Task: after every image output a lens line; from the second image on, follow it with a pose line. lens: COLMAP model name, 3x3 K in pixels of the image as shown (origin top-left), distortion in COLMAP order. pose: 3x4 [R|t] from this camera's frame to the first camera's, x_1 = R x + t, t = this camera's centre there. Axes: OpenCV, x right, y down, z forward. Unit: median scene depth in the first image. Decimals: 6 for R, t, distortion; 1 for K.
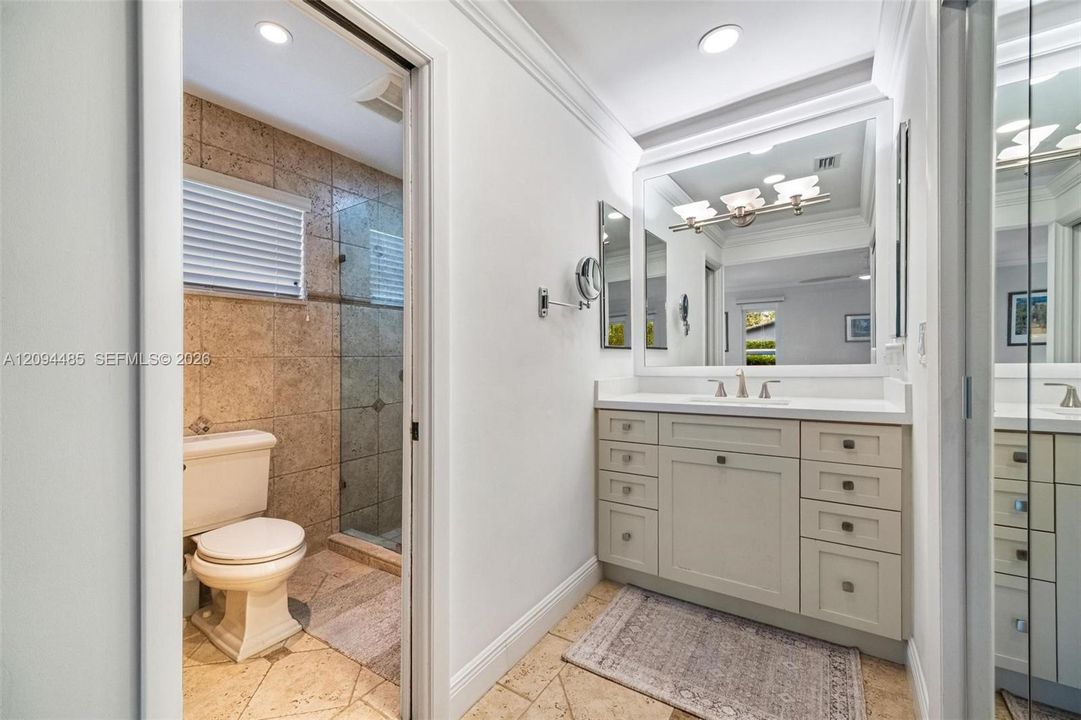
lens RADIAL K [[436.0, 0, 540.5], [0, 436.0, 360.0], [0, 0, 1]] dist [0.001574, -0.000311]
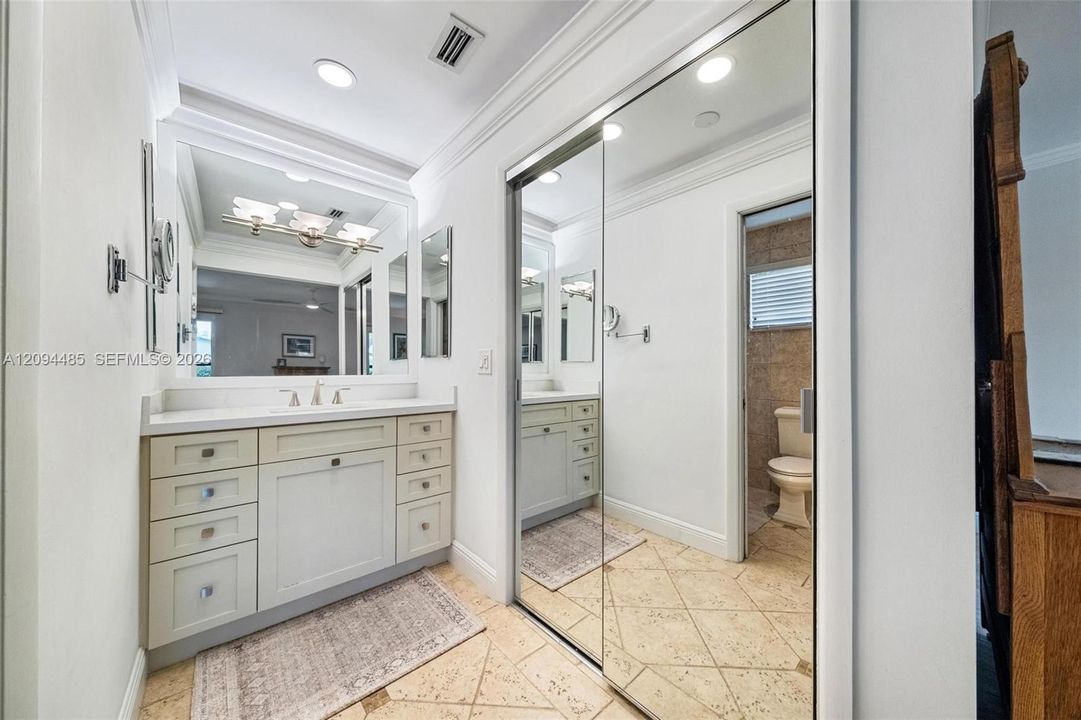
lens RADIAL K [[367.0, 0, 541.3], [0, 367.0, 371.9], [0, 0, 1]] dist [-0.000101, -0.000025]
pose [[0.255708, 0.006877, 0.966730, -0.327526], [-0.004248, 0.999973, -0.005990, 0.007866], [-0.966745, -0.002574, 0.255730, 0.266096]]
